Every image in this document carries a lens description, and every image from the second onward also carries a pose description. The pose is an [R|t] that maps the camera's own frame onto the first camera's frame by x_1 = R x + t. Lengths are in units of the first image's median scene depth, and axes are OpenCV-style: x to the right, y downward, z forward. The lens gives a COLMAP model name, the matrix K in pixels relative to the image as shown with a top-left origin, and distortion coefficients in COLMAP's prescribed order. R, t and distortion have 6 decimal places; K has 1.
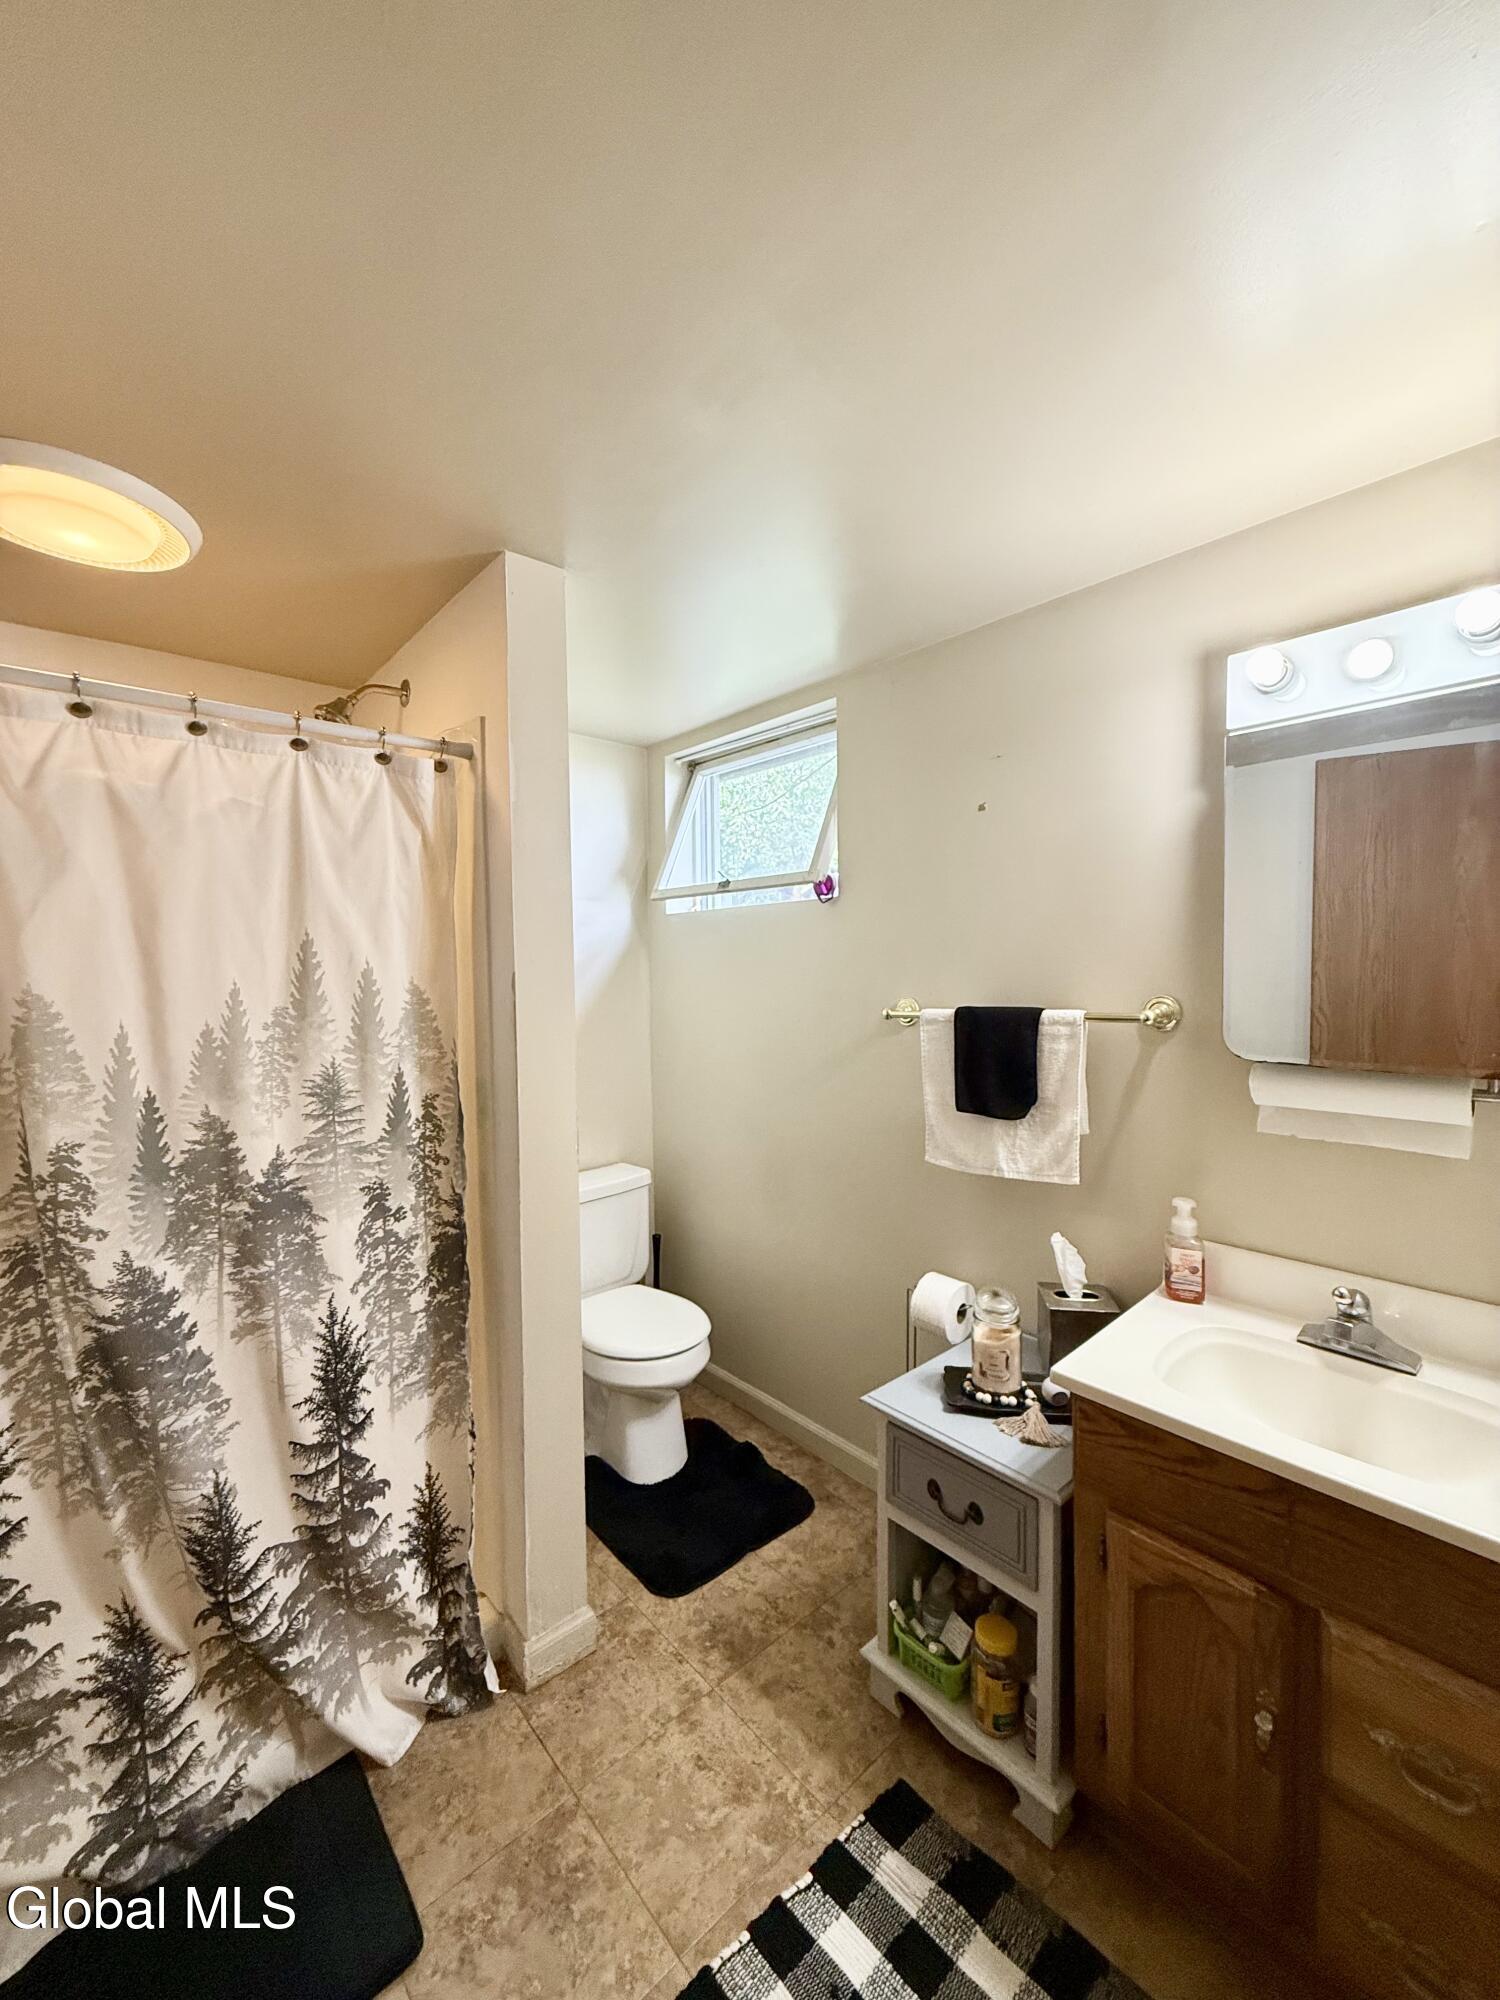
lens RADIAL K [[794.3, 0, 746.5], [0, 794.3, 996.3], [0, 0, 1]] dist [-0.003895, -0.000309]
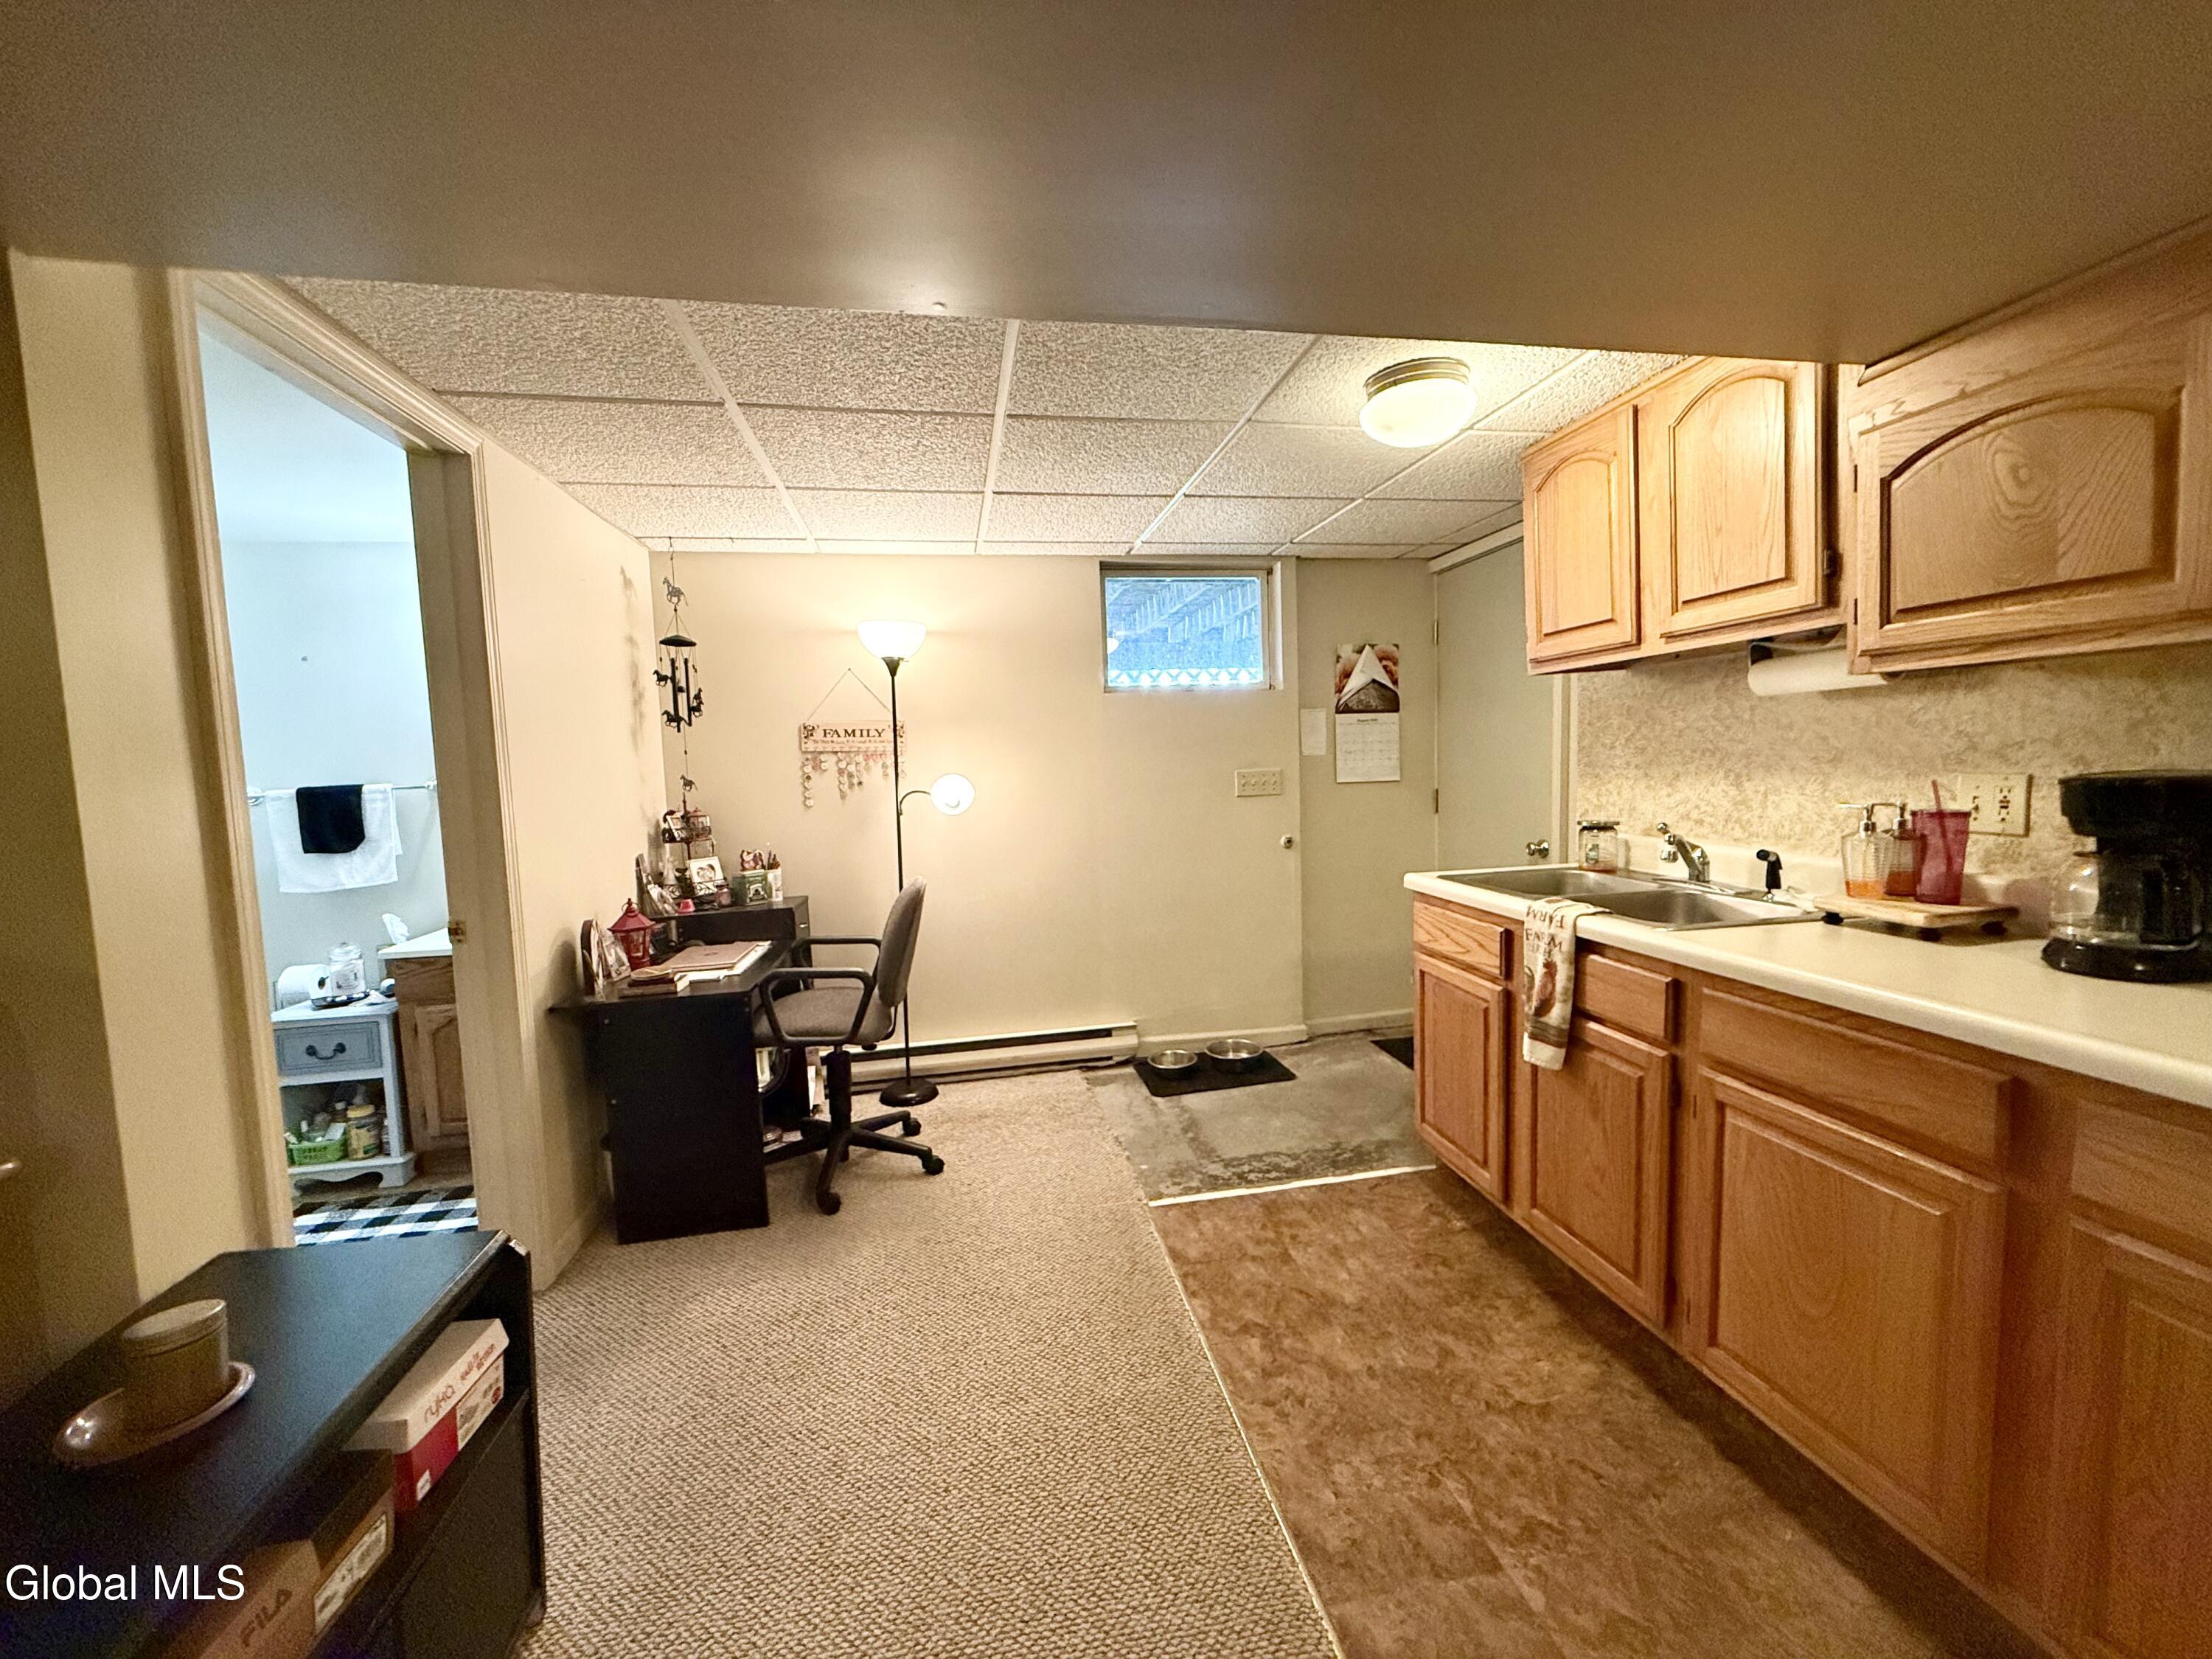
lens RADIAL K [[878.5, 0, 1102.8], [0, 878.5, 827.0], [0, 0, 1]] dist [-0.003895, -0.000309]
pose [[0.527725, -0.071066, 0.846437, -0.430298], [0.069942, 0.996746, 0.040080, 0.157652], [-0.846531, 0.038051, 0.530978, -1.489534]]
